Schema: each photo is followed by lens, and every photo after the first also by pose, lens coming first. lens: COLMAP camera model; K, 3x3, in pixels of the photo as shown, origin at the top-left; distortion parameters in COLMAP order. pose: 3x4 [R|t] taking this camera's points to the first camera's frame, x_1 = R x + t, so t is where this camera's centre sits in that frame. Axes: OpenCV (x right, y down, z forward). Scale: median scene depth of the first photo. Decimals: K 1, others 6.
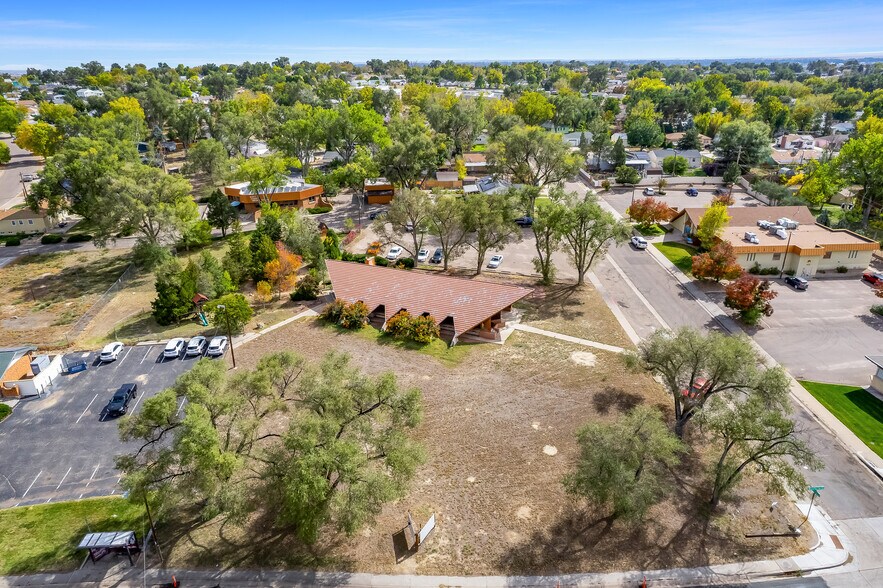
lens RADIAL K [[567.5, 0, 429.2], [0, 567.5, 296.4], [0, 0, 1]] dist [-0.068294, 0.049742]
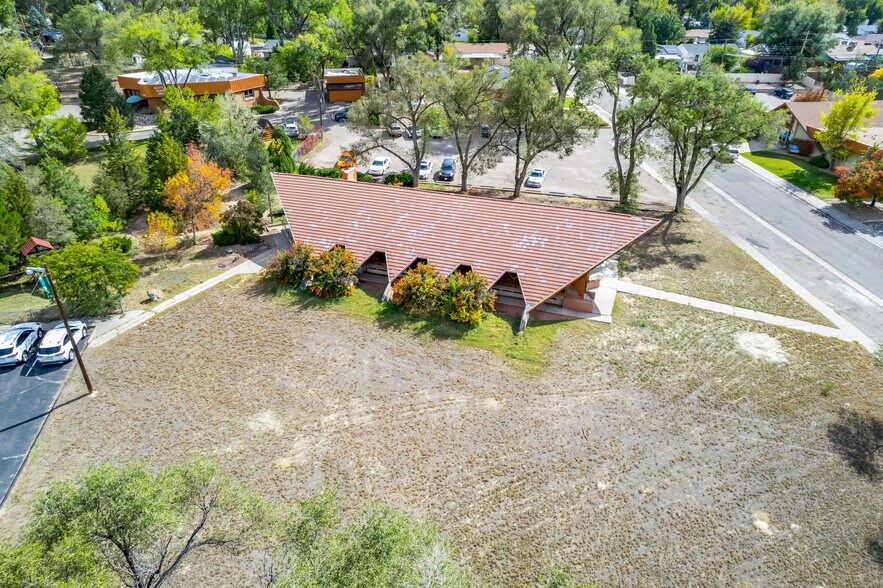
lens RADIAL K [[567.5, 0, 429.2], [0, 567.5, 296.4], [0, 0, 1]] dist [-0.068294, 0.049742]
pose [[0.996192, -0.025006, 0.083528, -0.071202], [0.014685, 0.992425, 0.121967, -0.007273], [-0.085945, -0.120276, 0.989013, 0.384917]]
